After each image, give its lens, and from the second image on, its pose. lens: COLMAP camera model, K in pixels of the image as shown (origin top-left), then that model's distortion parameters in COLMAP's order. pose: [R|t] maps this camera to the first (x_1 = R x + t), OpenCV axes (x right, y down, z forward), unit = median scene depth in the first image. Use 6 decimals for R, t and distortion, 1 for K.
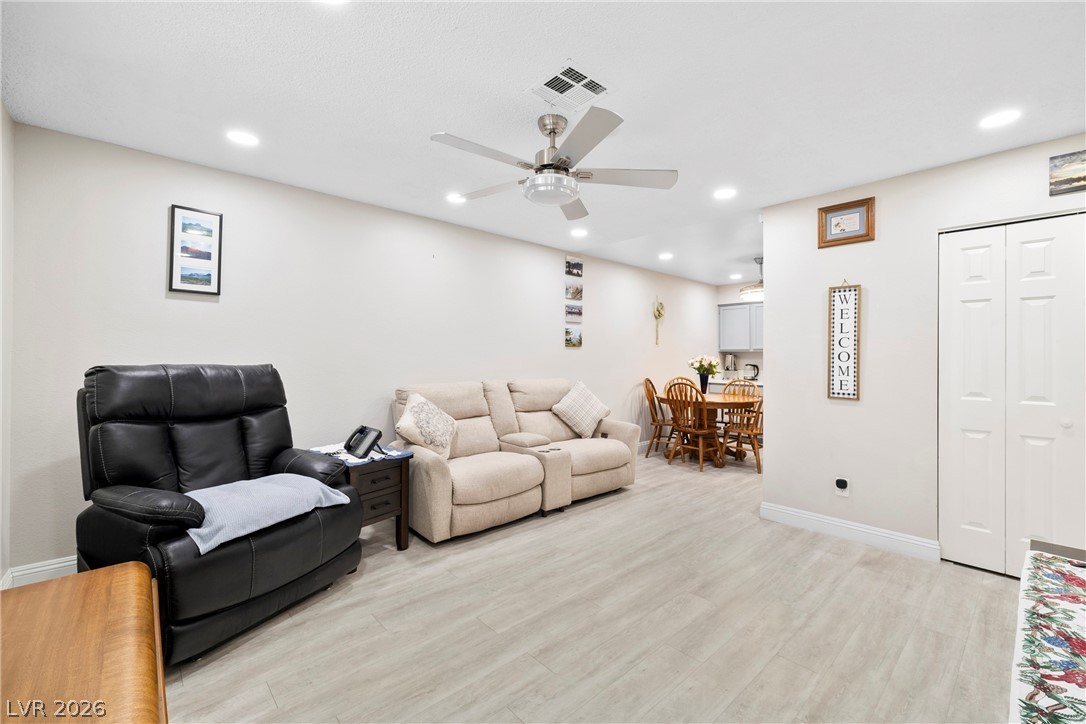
lens RADIAL K [[458.2, 0, 543.0], [0, 458.2, 362.0], [0, 0, 1]] dist [-0.000696, 0.000609]
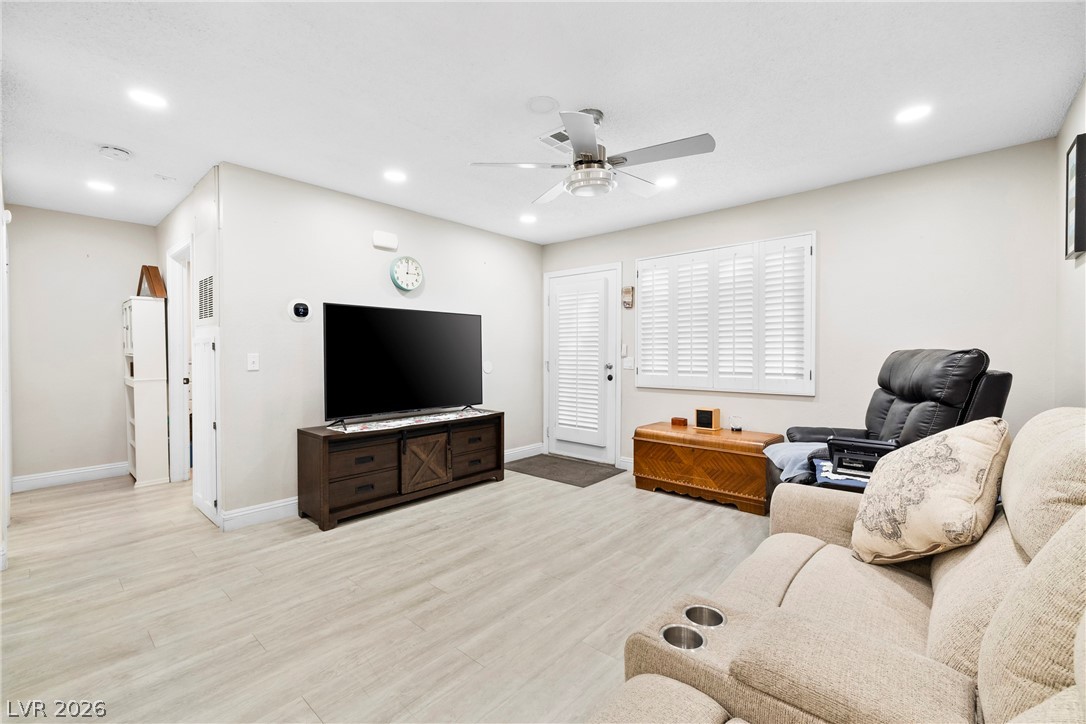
lens RADIAL K [[458.2, 0, 543.0], [0, 458.2, 362.0], [0, 0, 1]] dist [-0.000696, 0.000609]
pose [[-0.994686, -0.003379, -0.102898, 0.243453], [-0.005930, 0.999682, 0.024493, 0.016005], [0.102782, 0.024973, -0.994390, 2.130406]]
